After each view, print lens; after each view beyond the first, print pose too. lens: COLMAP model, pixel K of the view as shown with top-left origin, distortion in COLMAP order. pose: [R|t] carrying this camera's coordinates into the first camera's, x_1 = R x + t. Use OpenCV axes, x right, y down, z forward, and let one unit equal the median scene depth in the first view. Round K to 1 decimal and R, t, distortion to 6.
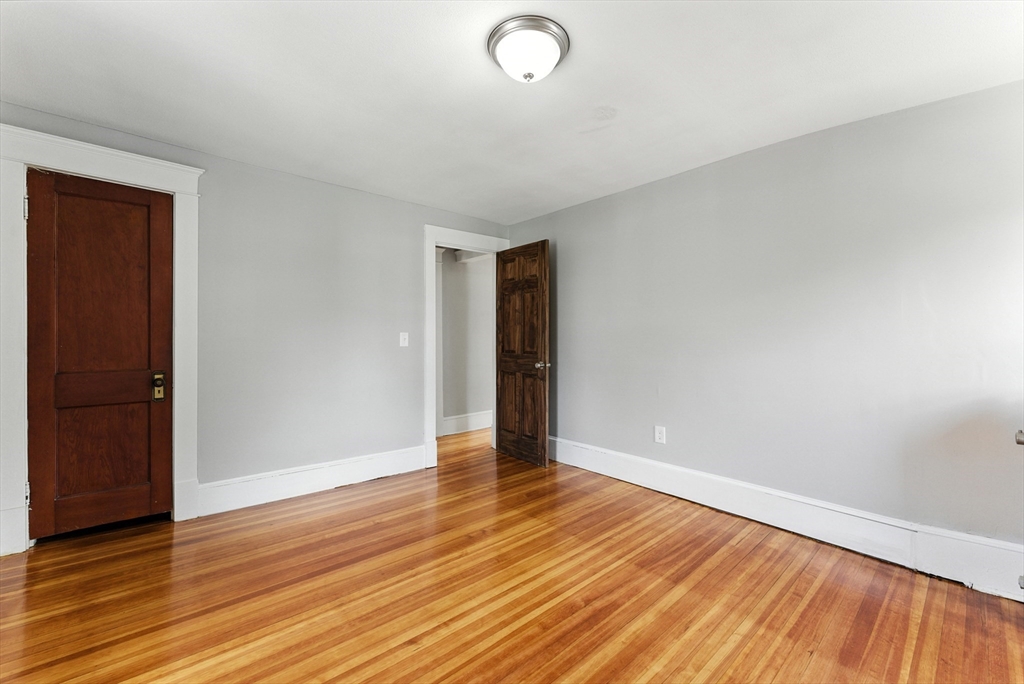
lens RADIAL K [[418.8, 0, 512.0], [0, 418.8, 342.0], [0, 0, 1]] dist [0.000215, 0.000046]
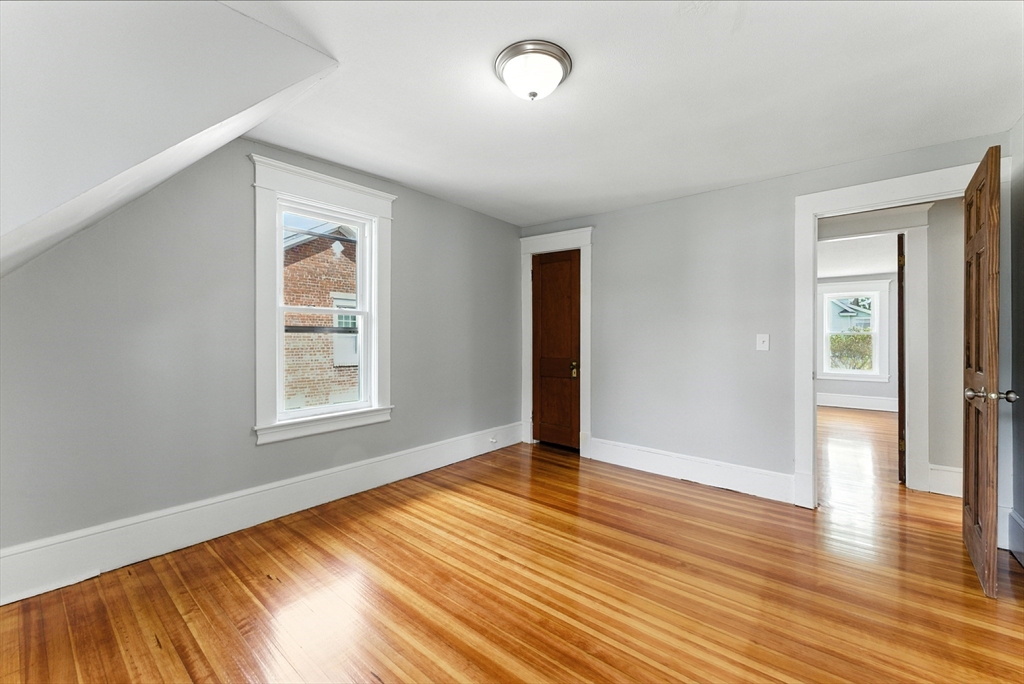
lens RADIAL K [[410.0, 0, 508.1], [0, 410.0, 343.9], [0, 0, 1]] dist [-0.000017, -0.000107]
pose [[0.157964, 0.012798, -0.987362, 0.768050], [-0.012606, 0.999861, 0.010944, -0.007751], [0.987364, 0.010718, 0.158103, 0.553101]]
